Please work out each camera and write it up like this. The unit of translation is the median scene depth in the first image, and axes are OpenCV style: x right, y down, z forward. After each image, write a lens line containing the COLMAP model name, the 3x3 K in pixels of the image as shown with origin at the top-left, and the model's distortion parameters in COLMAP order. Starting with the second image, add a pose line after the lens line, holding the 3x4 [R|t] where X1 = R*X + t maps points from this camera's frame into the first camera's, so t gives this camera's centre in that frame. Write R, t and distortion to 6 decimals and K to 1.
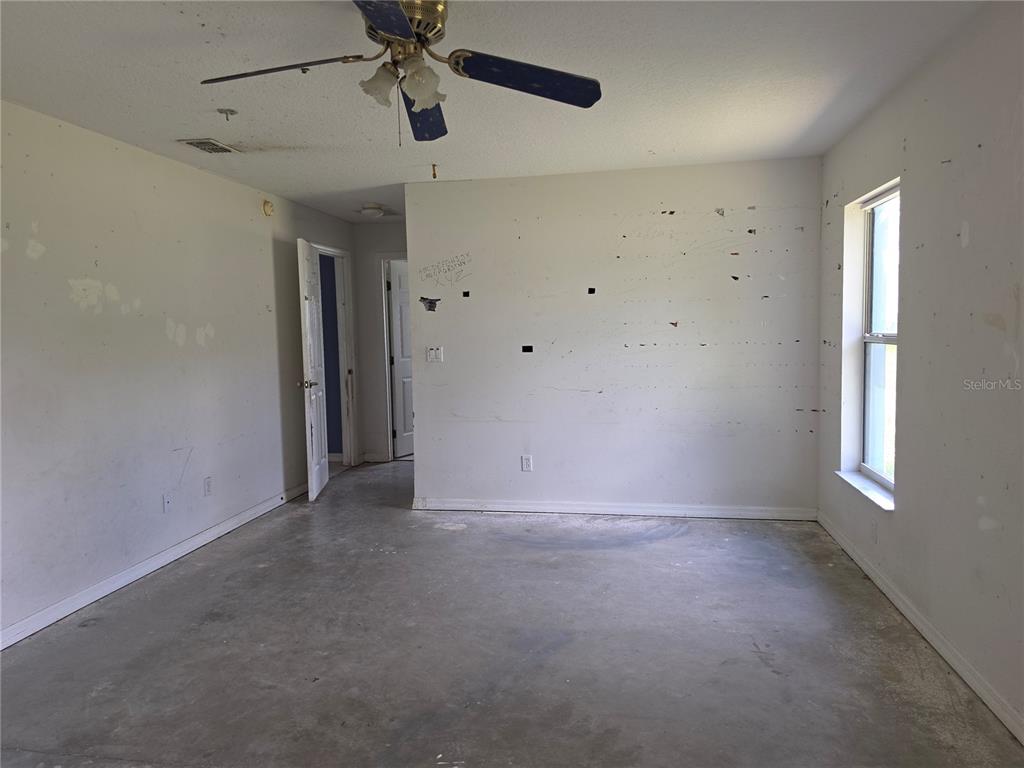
lens RADIAL K [[708.9, 0, 508.3], [0, 708.9, 386.6], [0, 0, 1]] dist [0.089315, -0.085808]
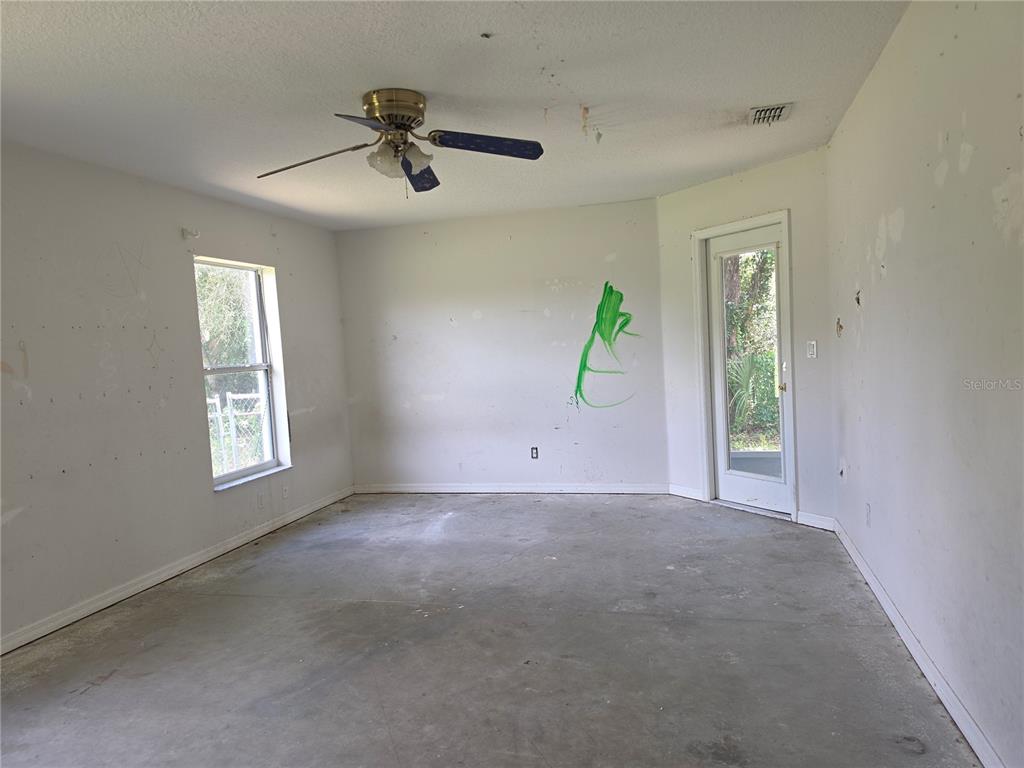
lens RADIAL K [[708.9, 0, 508.3], [0, 708.9, 386.6], [0, 0, 1]] dist [0.089315, -0.085808]
pose [[-0.991568, 0.078930, 0.102774, -0.365258], [0.093252, 0.985324, 0.142974, -0.135075], [-0.089981, 0.151352, -0.984376, 1.895755]]
